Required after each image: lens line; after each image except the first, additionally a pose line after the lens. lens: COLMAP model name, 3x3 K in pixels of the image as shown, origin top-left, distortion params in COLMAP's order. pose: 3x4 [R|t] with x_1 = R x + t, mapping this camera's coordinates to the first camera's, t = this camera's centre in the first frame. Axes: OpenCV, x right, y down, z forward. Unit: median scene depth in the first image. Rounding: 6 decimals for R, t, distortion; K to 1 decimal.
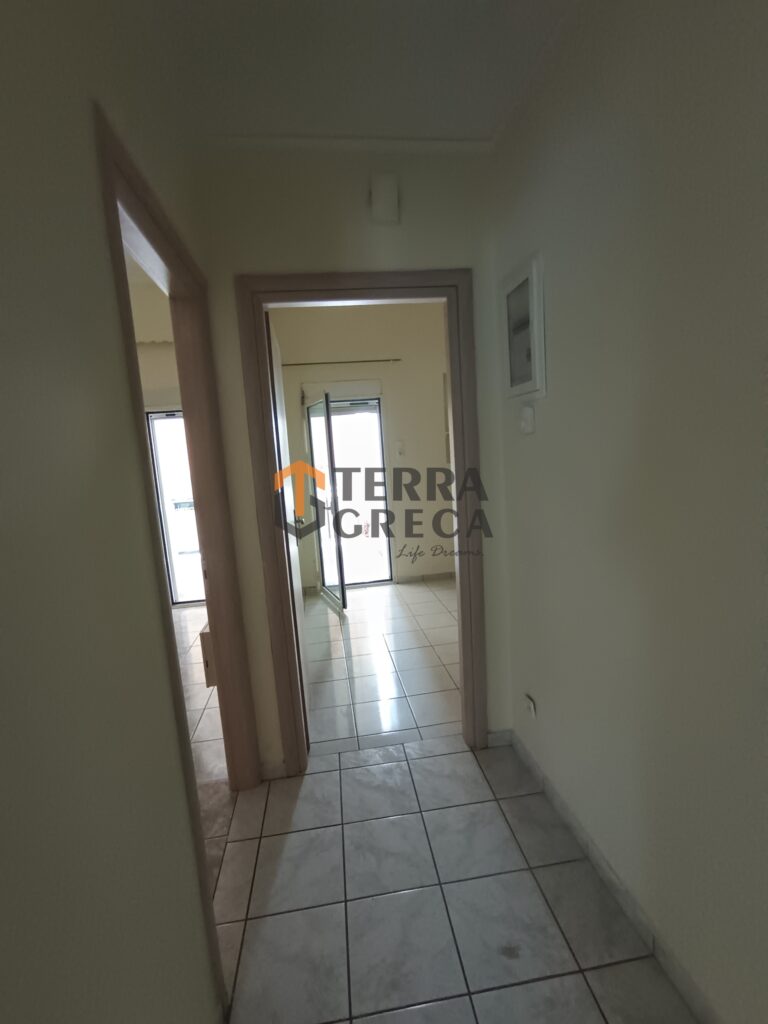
lens RADIAL K [[459.8, 0, 385.3], [0, 459.8, 511.0], [0, 0, 1]] dist [-0.044866, 0.029844]
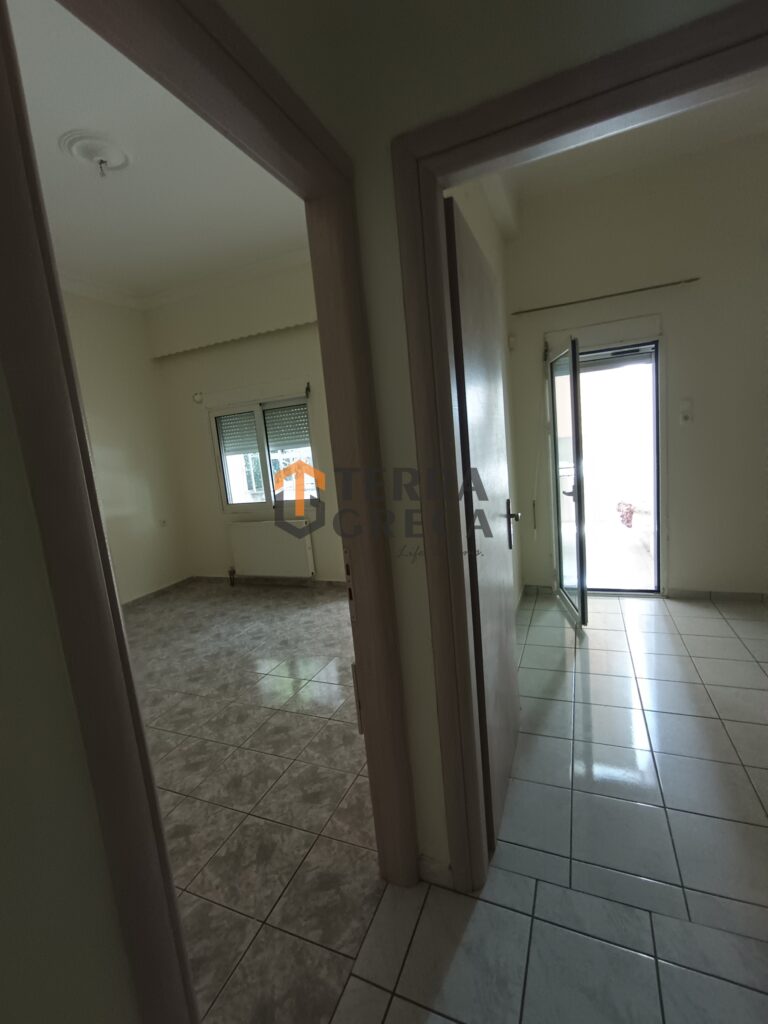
lens RADIAL K [[458.2, 0, 391.9], [0, 458.2, 517.5], [0, 0, 1]] dist [0.000508, 0.000682]
pose [[0.862718, 0.065738, -0.501394, 0.006554], [-0.032768, 0.996698, 0.074296, -0.011350], [0.504623, -0.047667, 0.862023, 0.171503]]
